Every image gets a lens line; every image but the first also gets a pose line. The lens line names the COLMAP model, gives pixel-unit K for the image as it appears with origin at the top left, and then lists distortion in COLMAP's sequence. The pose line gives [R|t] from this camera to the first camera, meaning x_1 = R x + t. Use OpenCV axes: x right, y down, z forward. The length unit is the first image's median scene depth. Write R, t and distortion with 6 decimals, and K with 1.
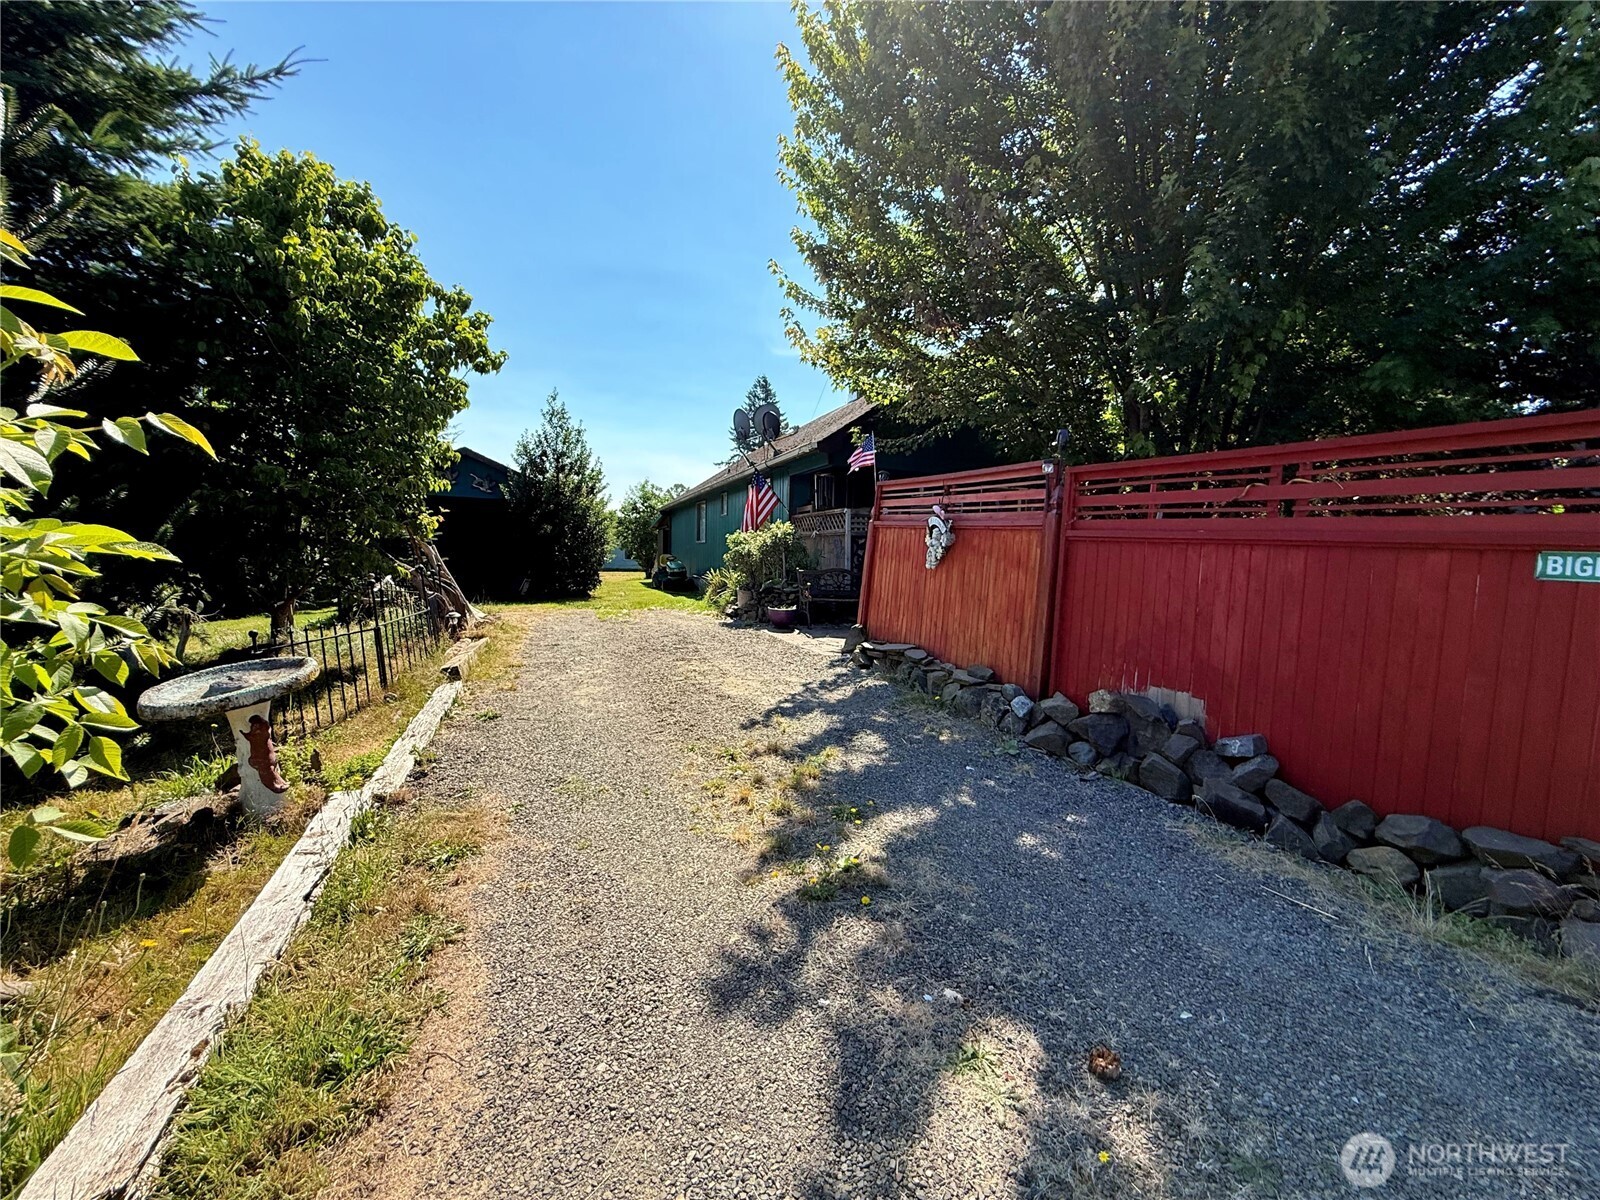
lens RADIAL K [[635.0, 0, 799.0], [0, 635.0, 594.8], [0, 0, 1]] dist [-0.002048, 0.000277]
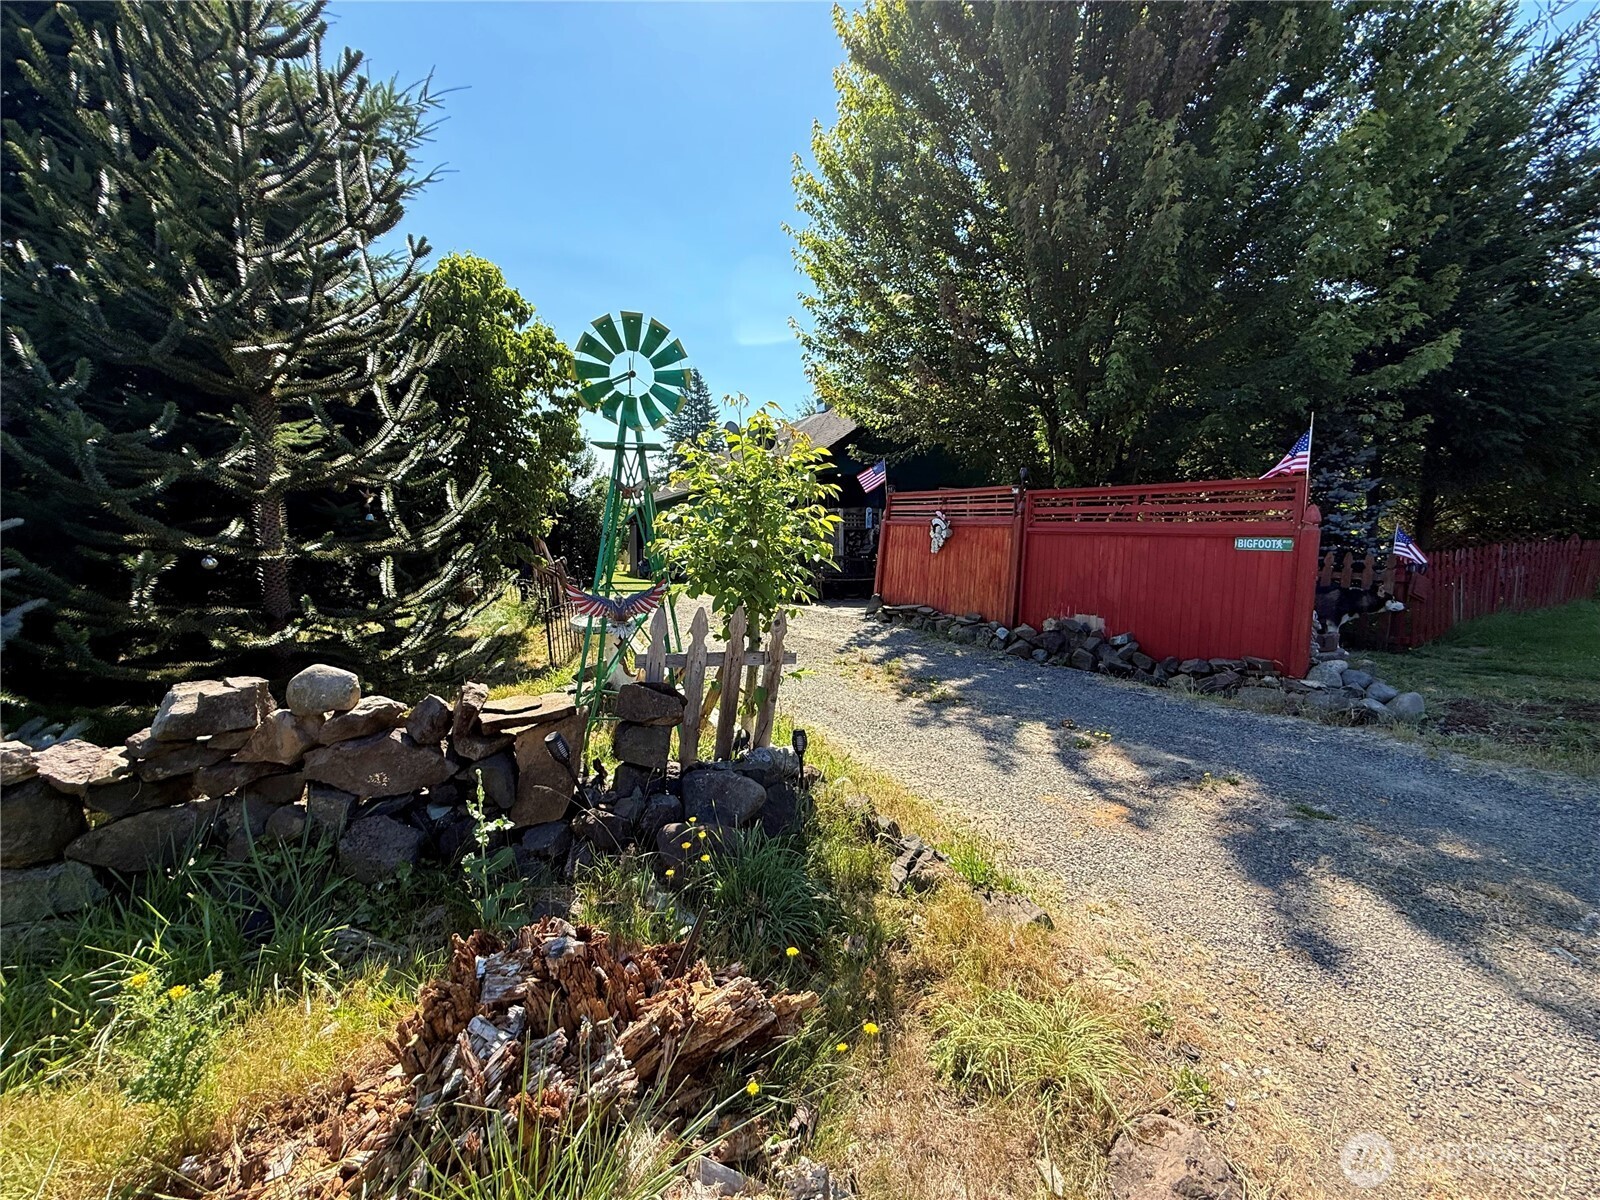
lens RADIAL K [[635.0, 0, 800.7], [0, 635.0, 604.3], [0, 0, 1]] dist [-0.002048, 0.000277]
pose [[0.993216, -0.026664, 0.113185, -0.333073], [0.023519, 0.999302, 0.029029, 0.034630], [-0.113880, -0.026170, 0.993150, -0.547315]]
